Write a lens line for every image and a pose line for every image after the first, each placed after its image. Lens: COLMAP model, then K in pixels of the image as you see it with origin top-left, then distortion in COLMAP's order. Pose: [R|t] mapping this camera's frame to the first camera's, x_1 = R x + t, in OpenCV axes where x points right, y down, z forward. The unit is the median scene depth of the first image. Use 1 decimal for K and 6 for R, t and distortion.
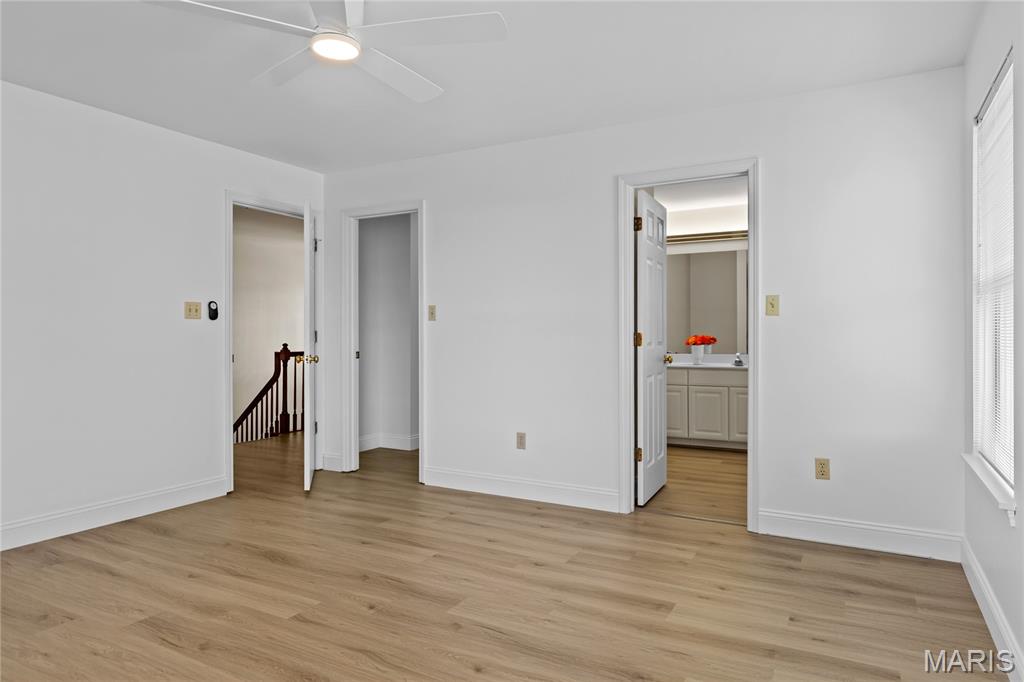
lens RADIAL K [[628.0, 0, 514.3], [0, 628.0, 339.8], [0, 0, 1]] dist [0.004950, -0.003950]
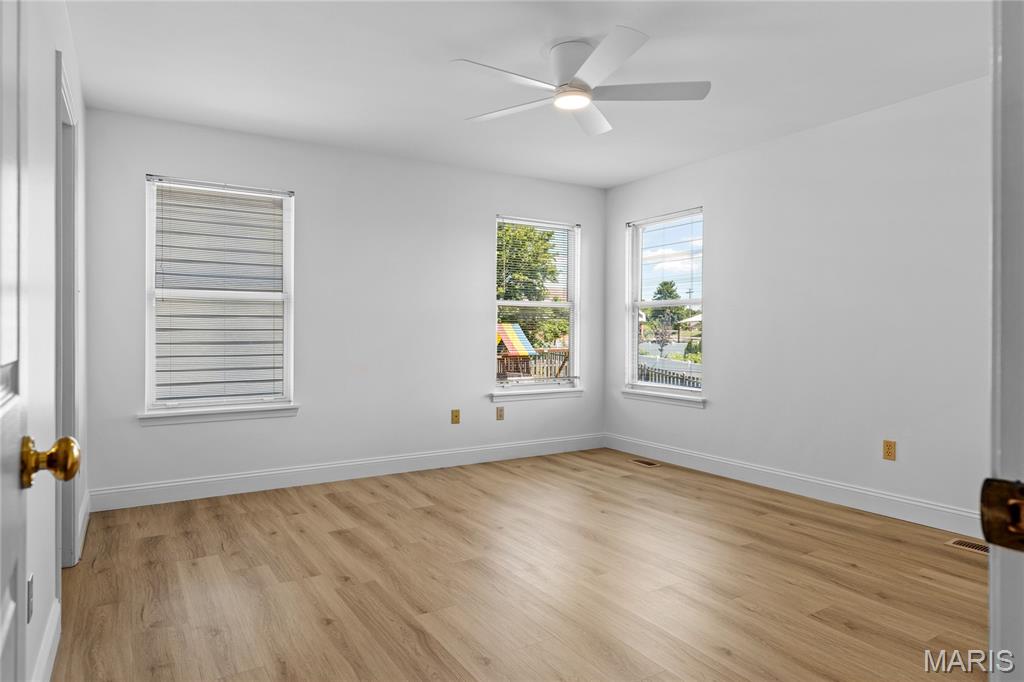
lens RADIAL K [[628.0, 0, 516.9], [0, 628.0, 335.9], [0, 0, 1]] dist [0.004950, -0.003950]
pose [[-0.875693, 0.002668, 0.482860, -0.607935], [0.010680, 0.999847, 0.013845, 0.001026], [-0.482750, 0.017281, -0.875588, 1.654318]]
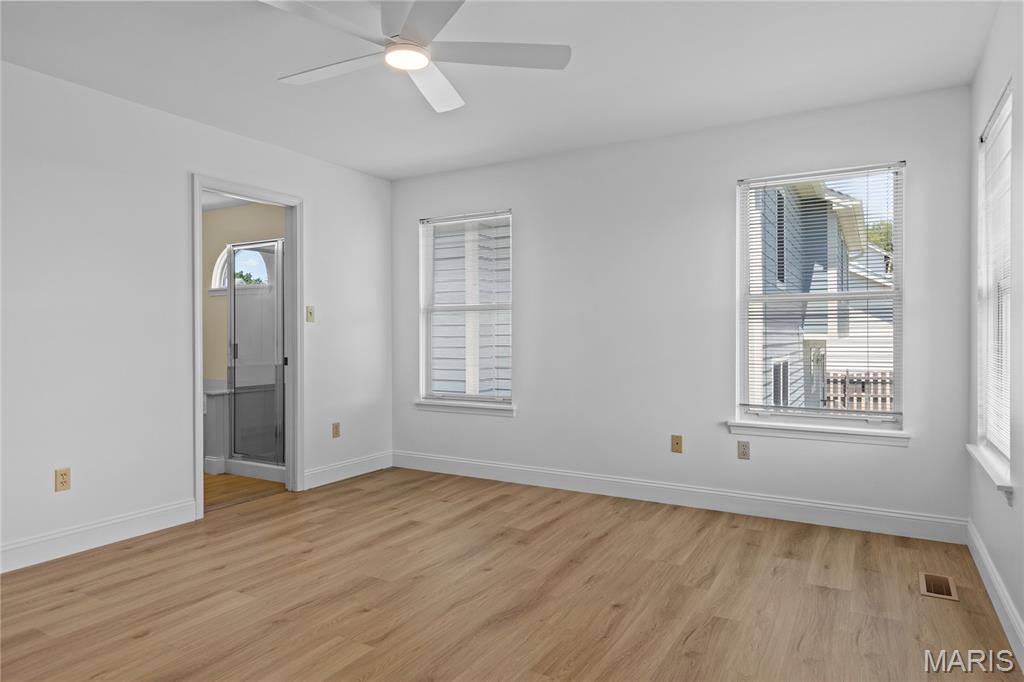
lens RADIAL K [[628.0, 0, 512.3], [0, 628.0, 338.5], [0, 0, 1]] dist [0.004950, -0.003950]
pose [[0.018883, -0.004012, 0.999814, -1.013032], [0.015883, 0.999867, 0.003712, -0.001619], [-0.999696, 0.015810, 0.018944, 0.623934]]
